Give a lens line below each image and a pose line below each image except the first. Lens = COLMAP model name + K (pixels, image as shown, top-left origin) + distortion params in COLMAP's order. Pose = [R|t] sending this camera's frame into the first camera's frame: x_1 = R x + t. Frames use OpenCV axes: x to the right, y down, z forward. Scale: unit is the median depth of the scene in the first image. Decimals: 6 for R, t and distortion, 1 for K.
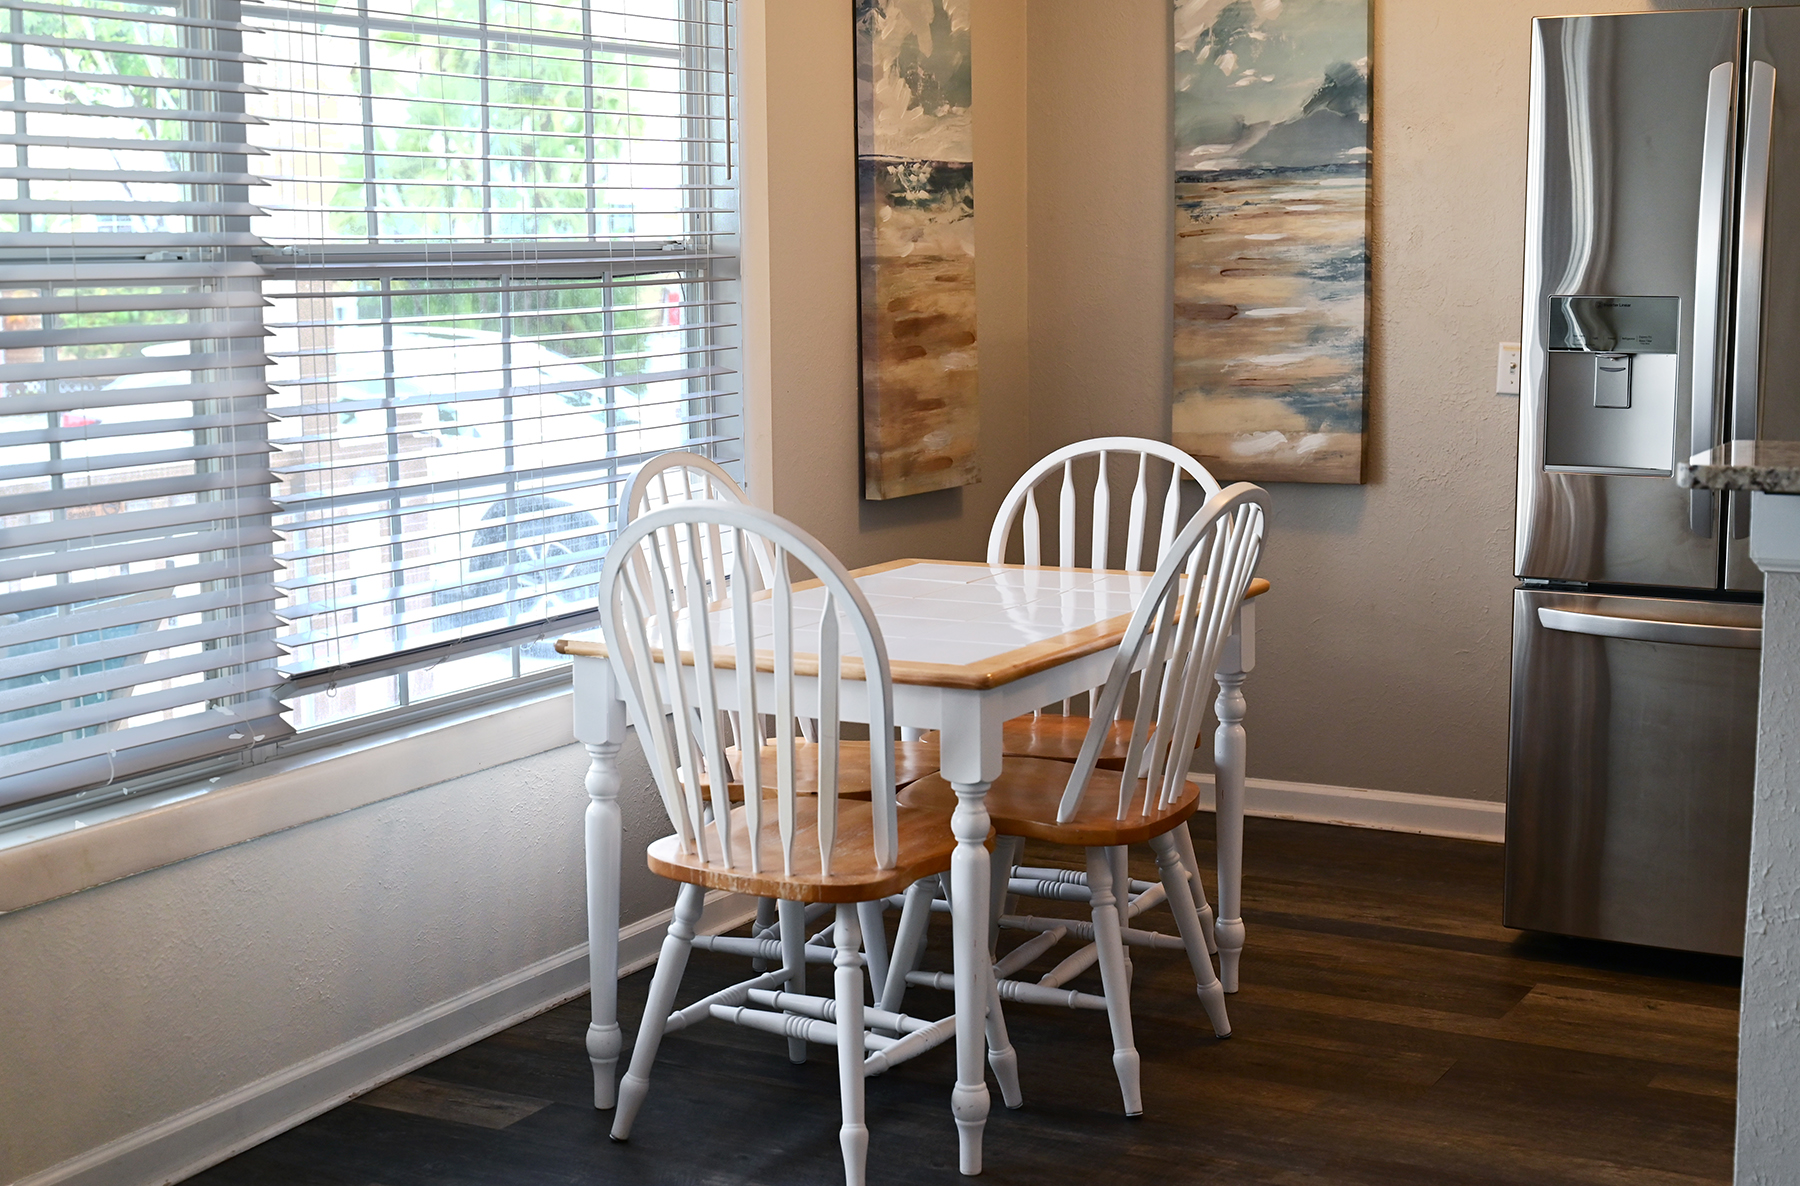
lens RADIAL K [[2579.0, 0, 900.5], [0, 2579.0, 592.8], [0, 0, 1]] dist [-0.012125, 0.000000]
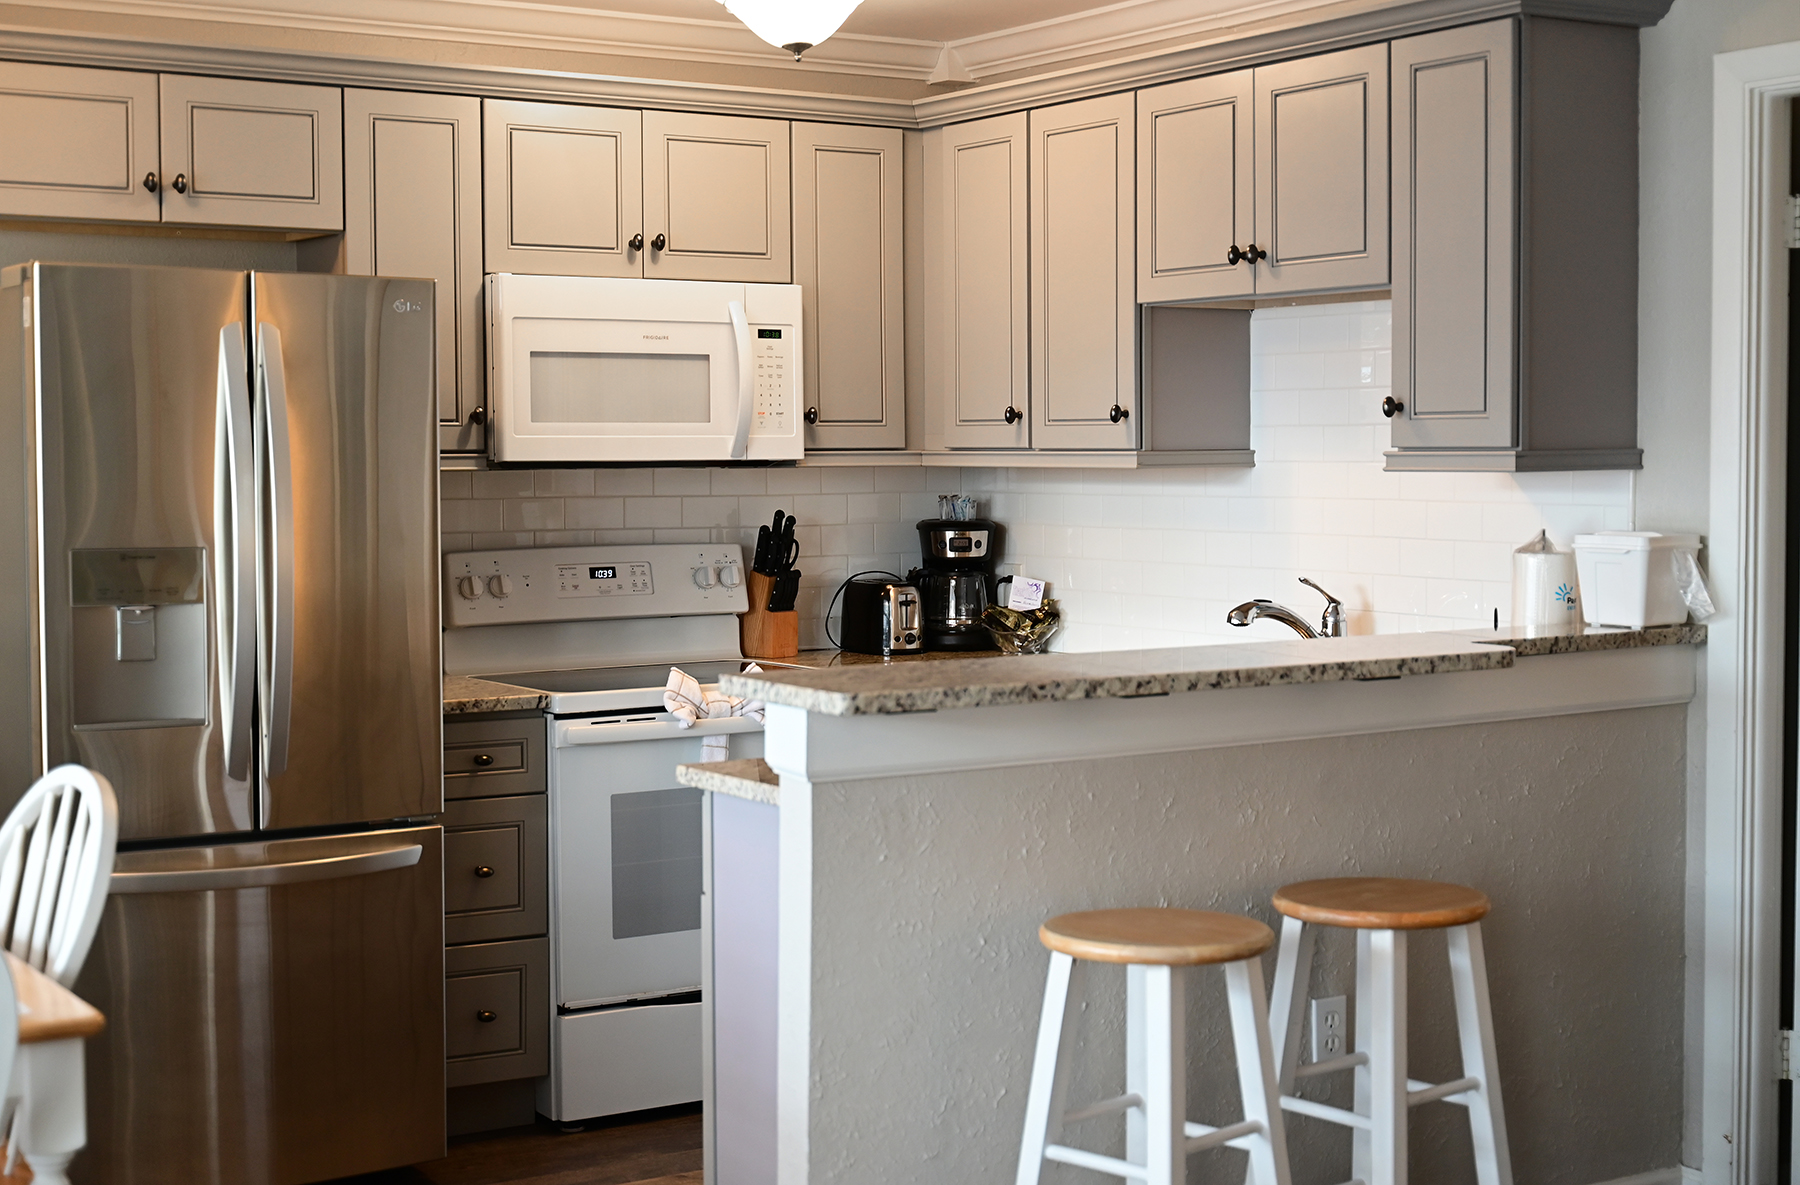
lens RADIAL K [[2579.0, 0, 900.6], [0, 2579.0, 592.1], [0, 0, 1]] dist [-0.012125, 0.000000]
pose [[0.481299, -0.039481, 0.875667, -0.670683], [0.114913, 0.993205, -0.018380, -0.069082], [-0.868991, 0.109472, 0.482566, 0.402833]]
